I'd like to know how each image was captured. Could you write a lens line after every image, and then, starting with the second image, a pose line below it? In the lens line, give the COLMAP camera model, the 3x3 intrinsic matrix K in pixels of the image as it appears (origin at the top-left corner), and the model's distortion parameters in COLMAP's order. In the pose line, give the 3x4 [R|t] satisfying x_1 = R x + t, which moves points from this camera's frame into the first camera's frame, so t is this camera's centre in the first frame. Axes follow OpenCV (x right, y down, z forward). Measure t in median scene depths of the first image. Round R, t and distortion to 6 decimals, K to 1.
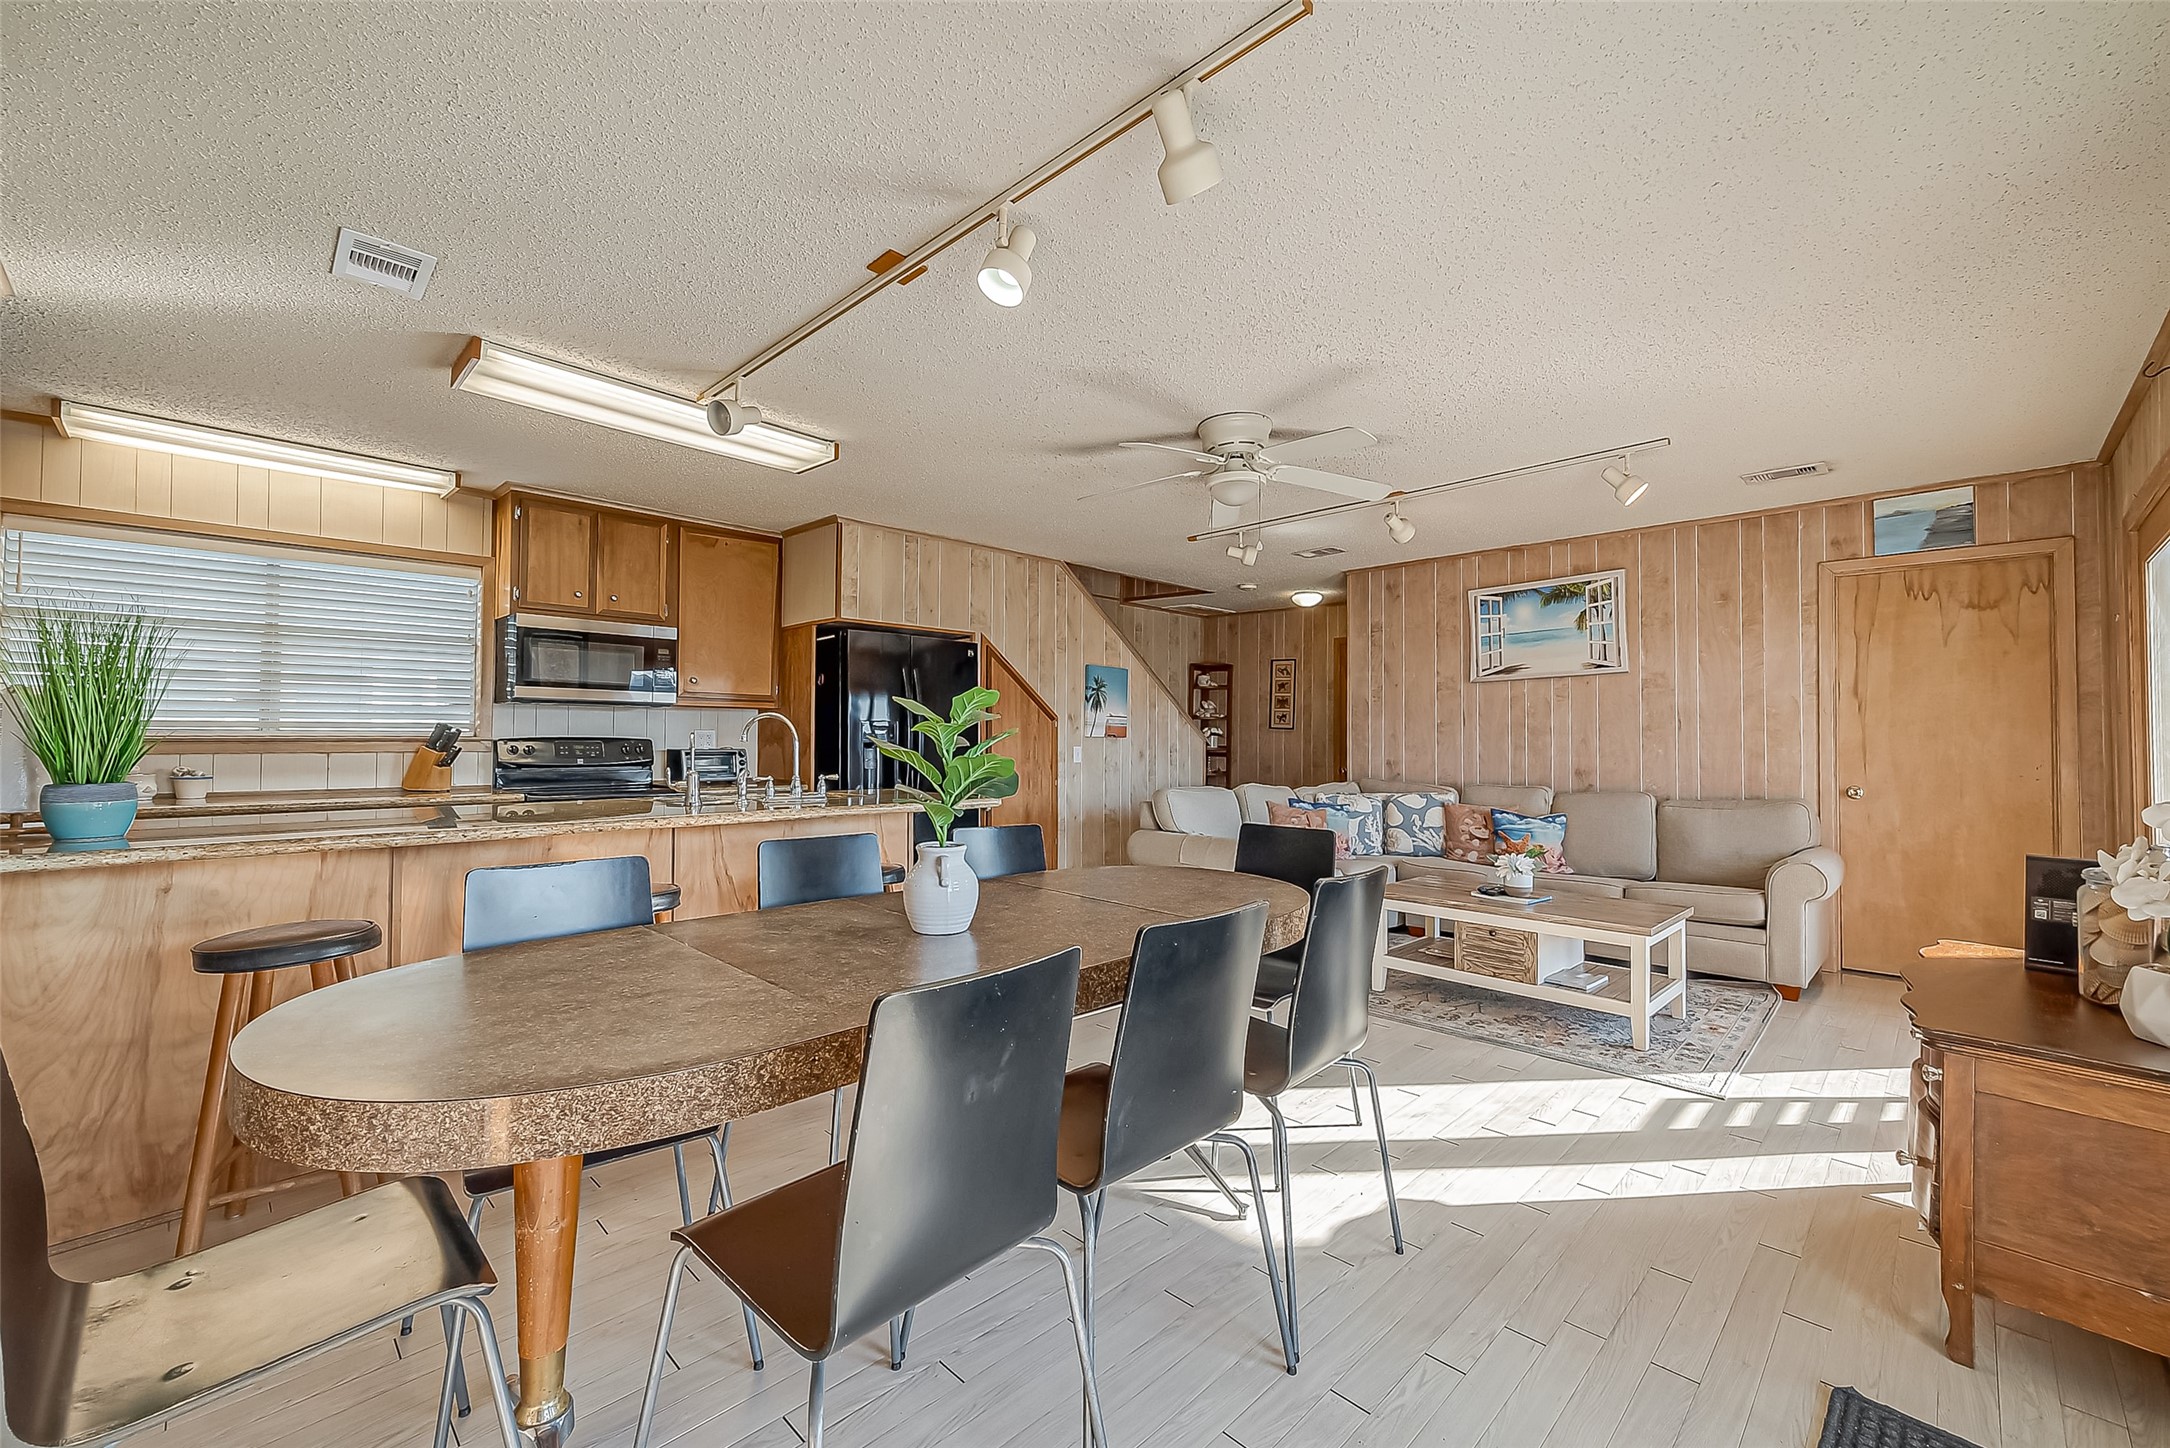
lens RADIAL K [[857.2, 0, 1093.0], [0, 857.2, 723.7], [0, 0, 1]] dist [0.001390, -0.000492]
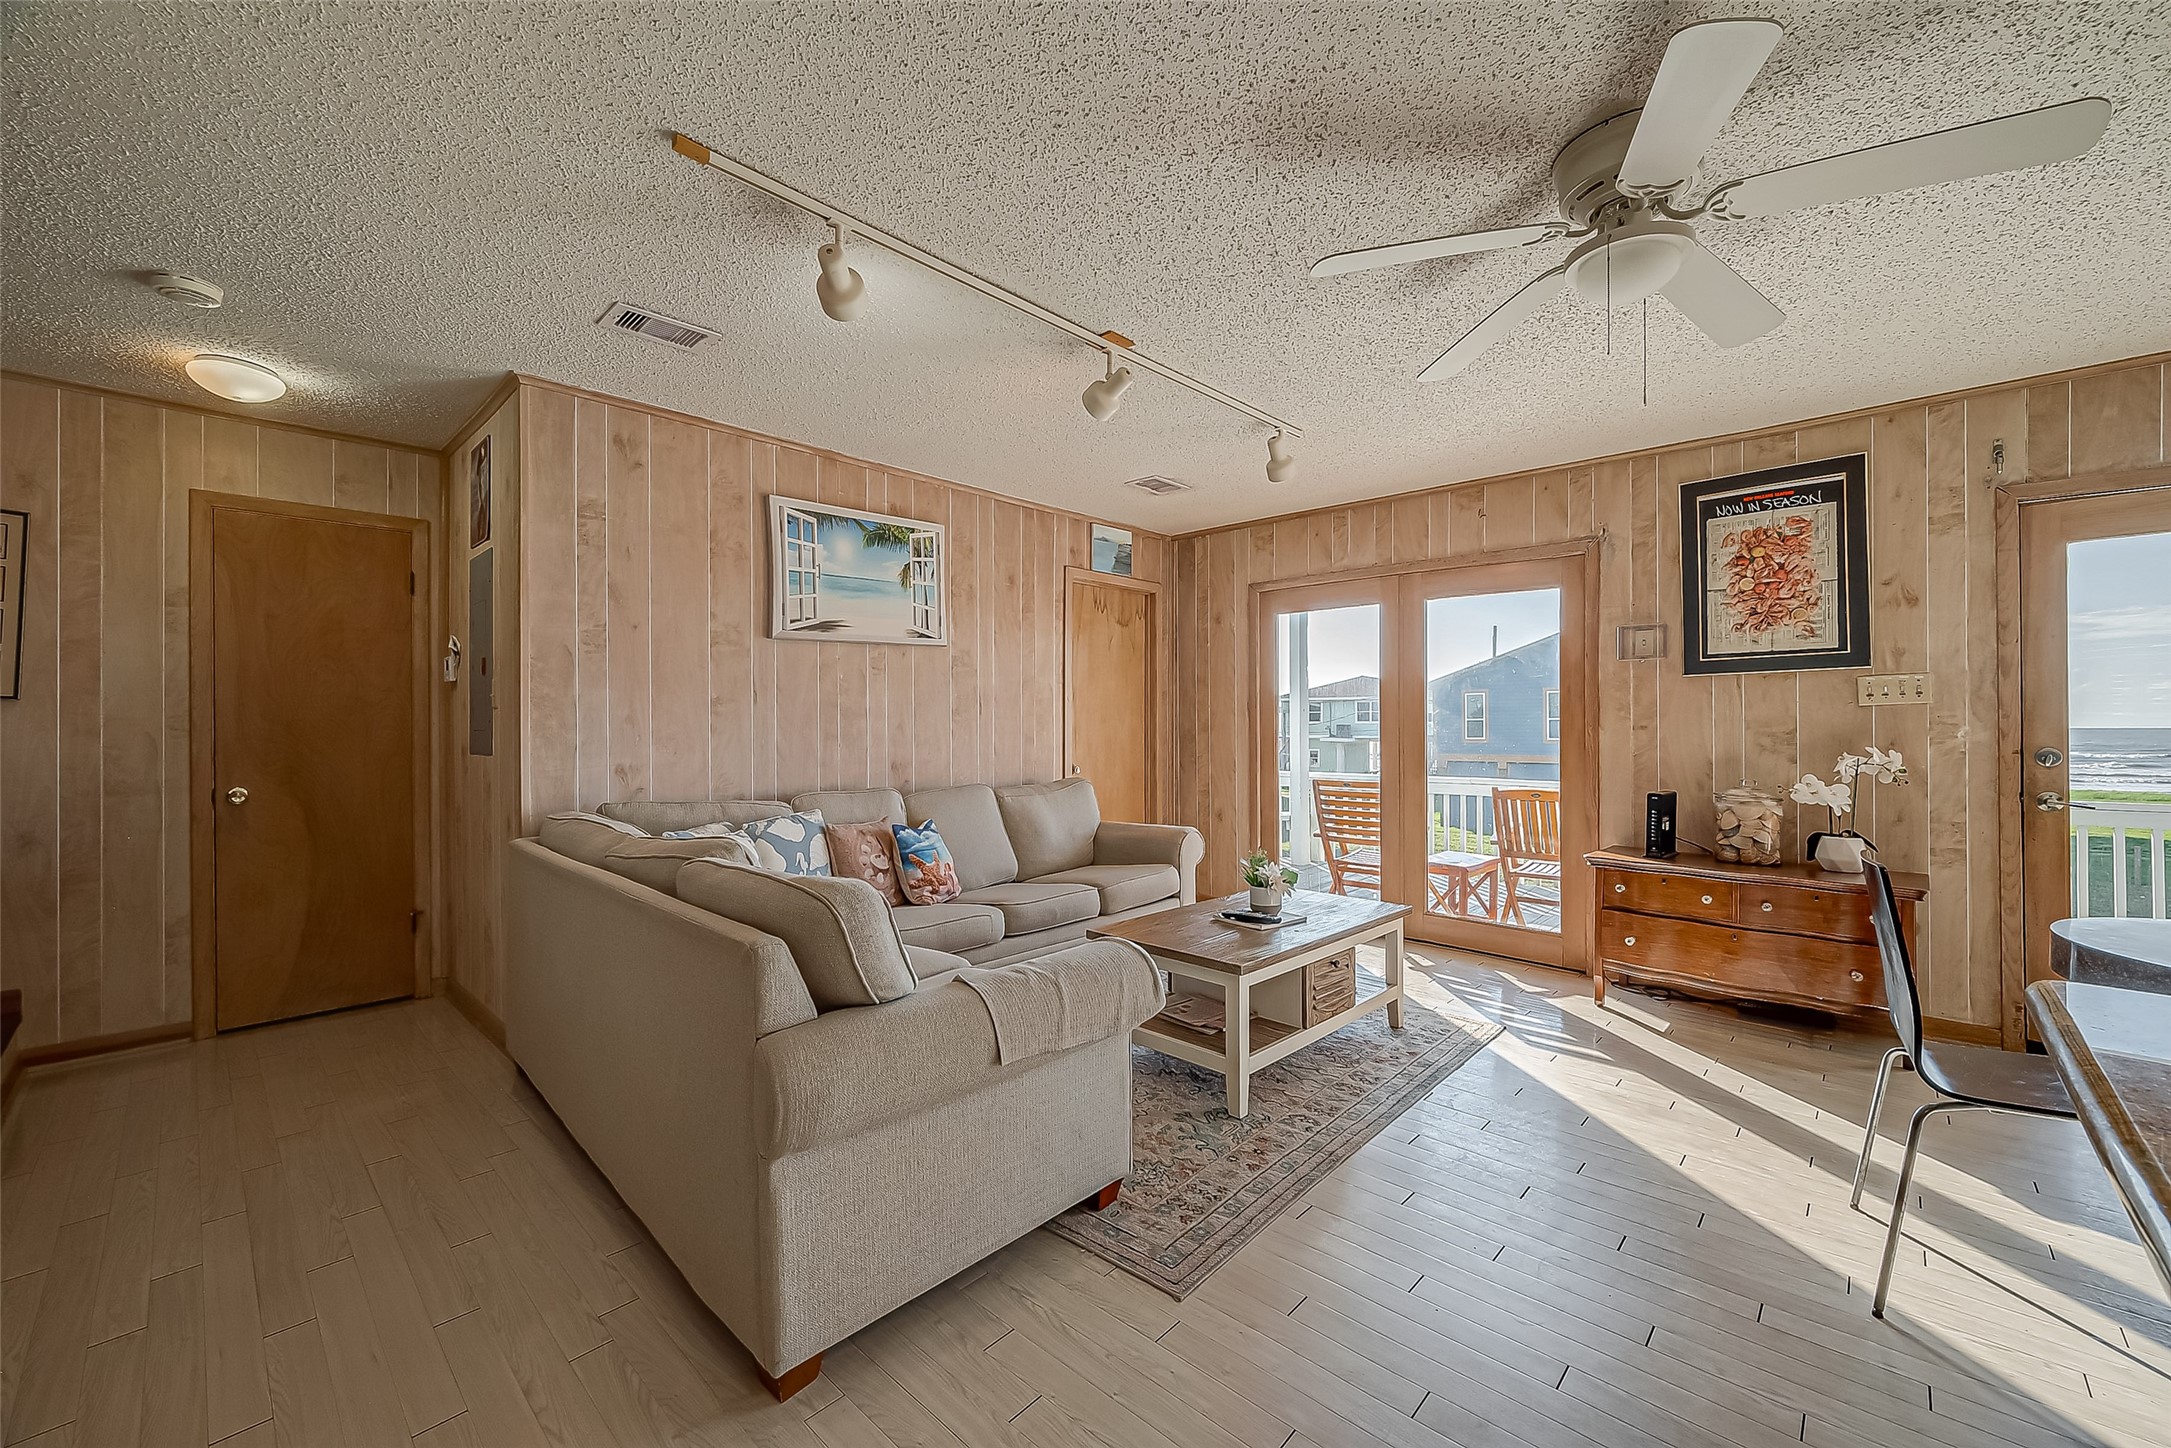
lens RADIAL K [[852.2, 0, 1092.9], [0, 852.2, 723.9], [0, 0, 1]] dist [-0.003168, -0.000164]
pose [[-0.023770, -0.005763, 0.999701, -0.228982], [-0.017539, 0.999832, 0.005347, 0.010489], [-0.999564, -0.017407, -0.023867, 0.849159]]
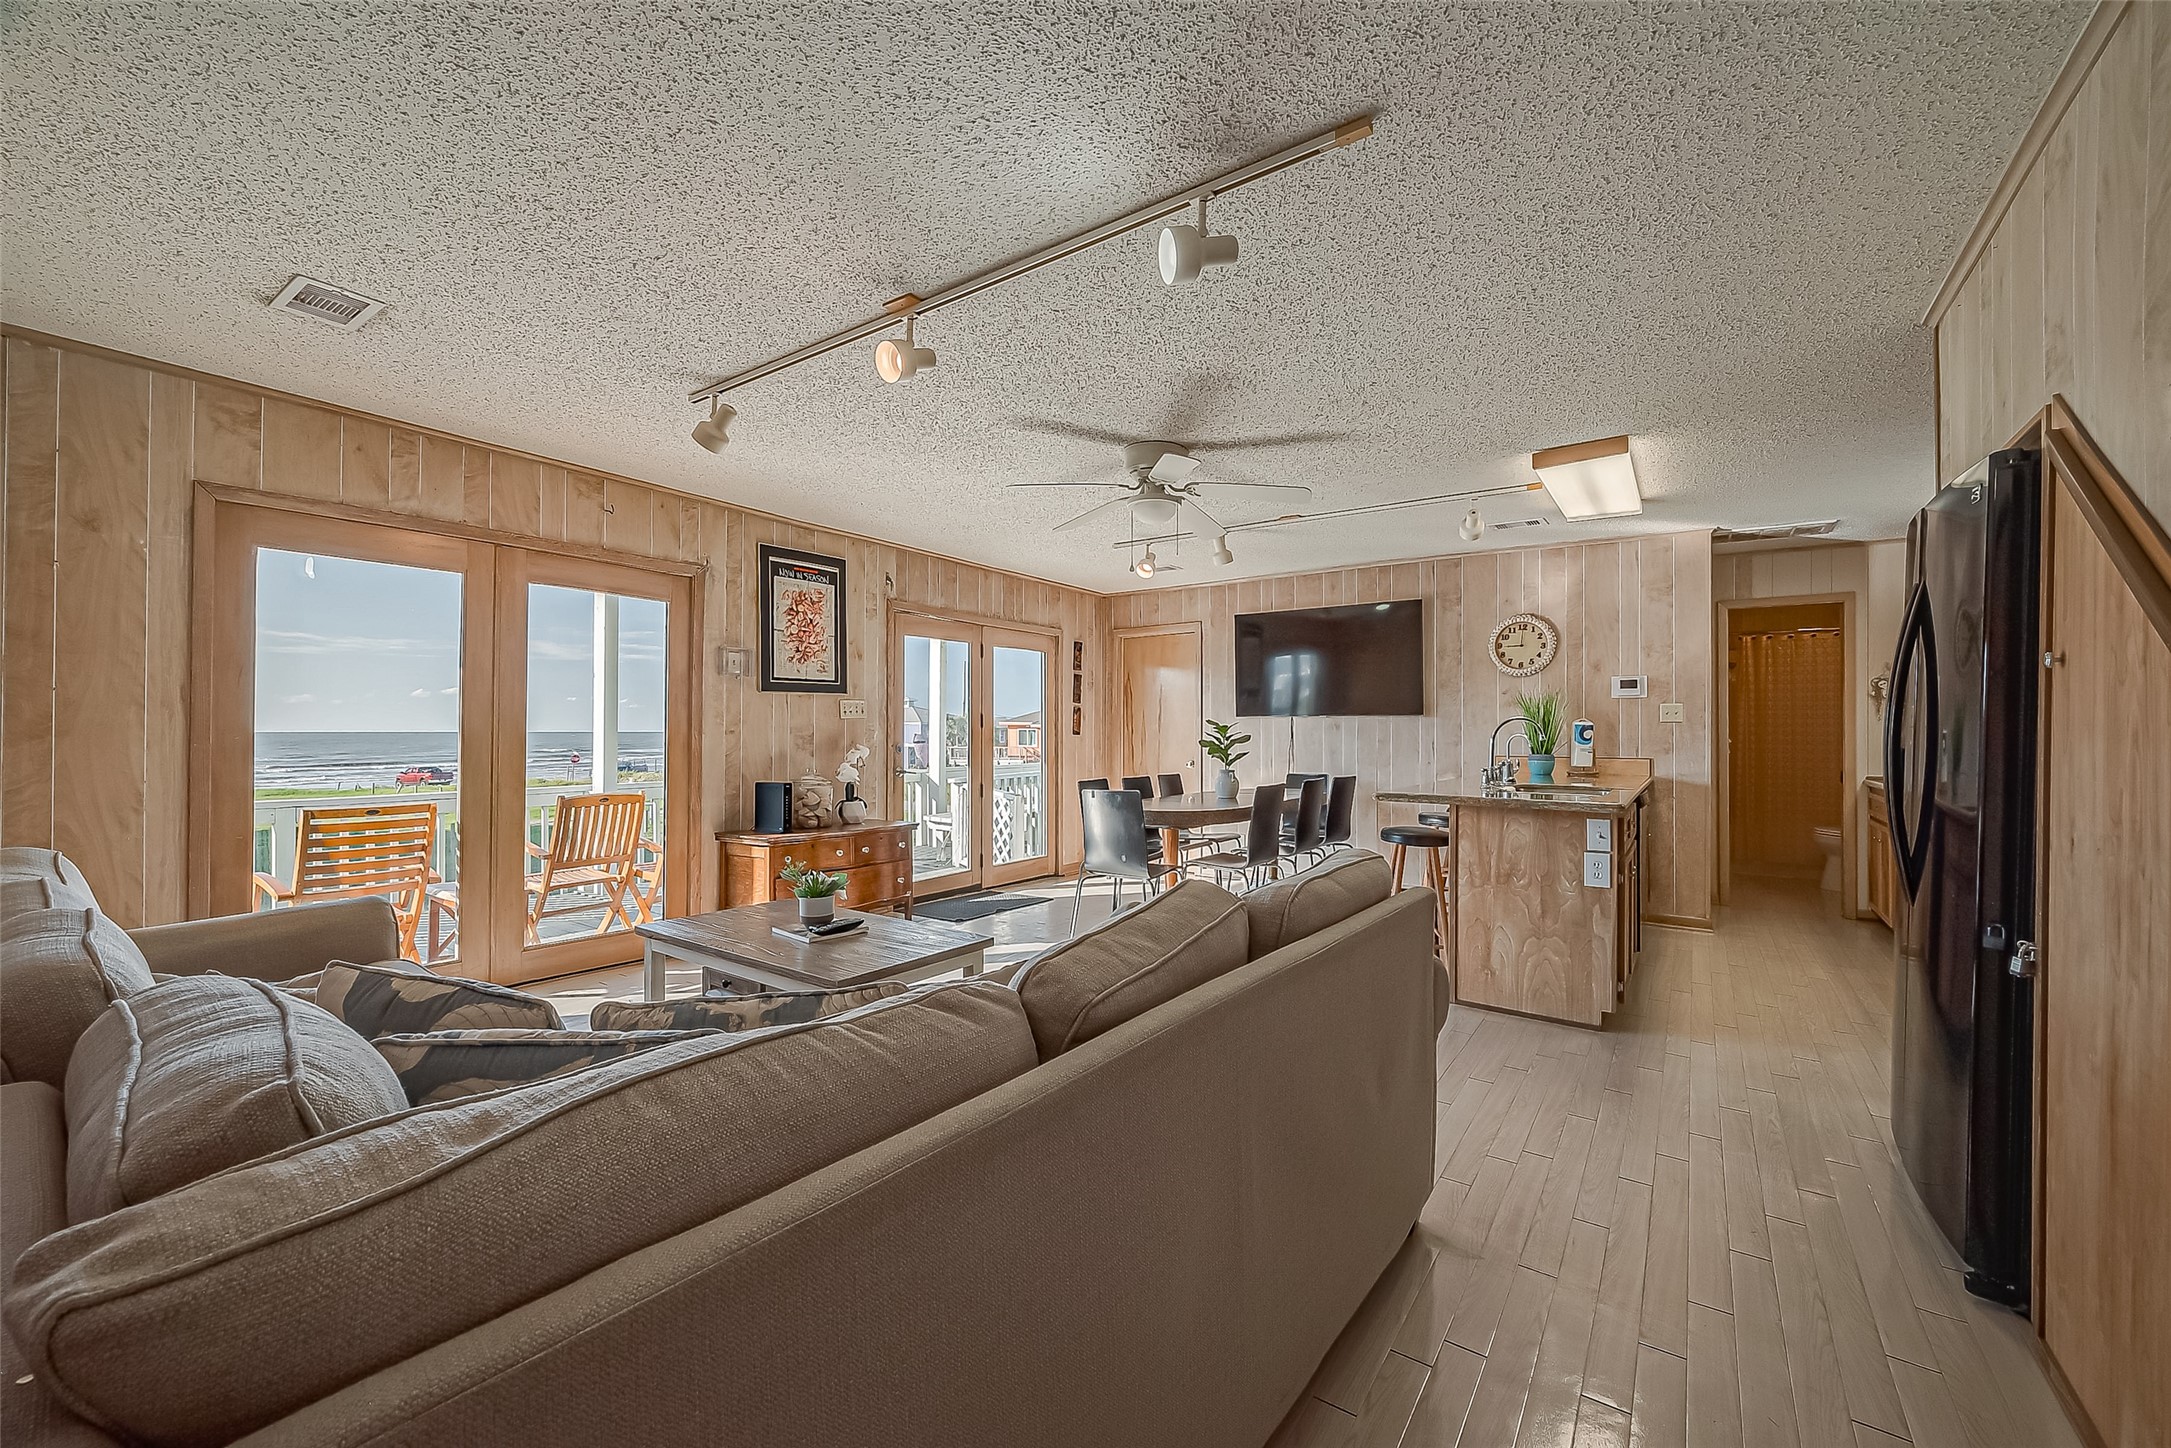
lens RADIAL K [[857.6, 0, 1093.5], [0, 857.6, 723.7], [0, 0, 1]] dist [0.001390, -0.000492]
pose [[-0.985854, -0.012874, -0.167111, 0.274157], [-0.008267, 0.999567, -0.028237, 0.023048], [0.167403, -0.026456, -0.985534, 1.314557]]
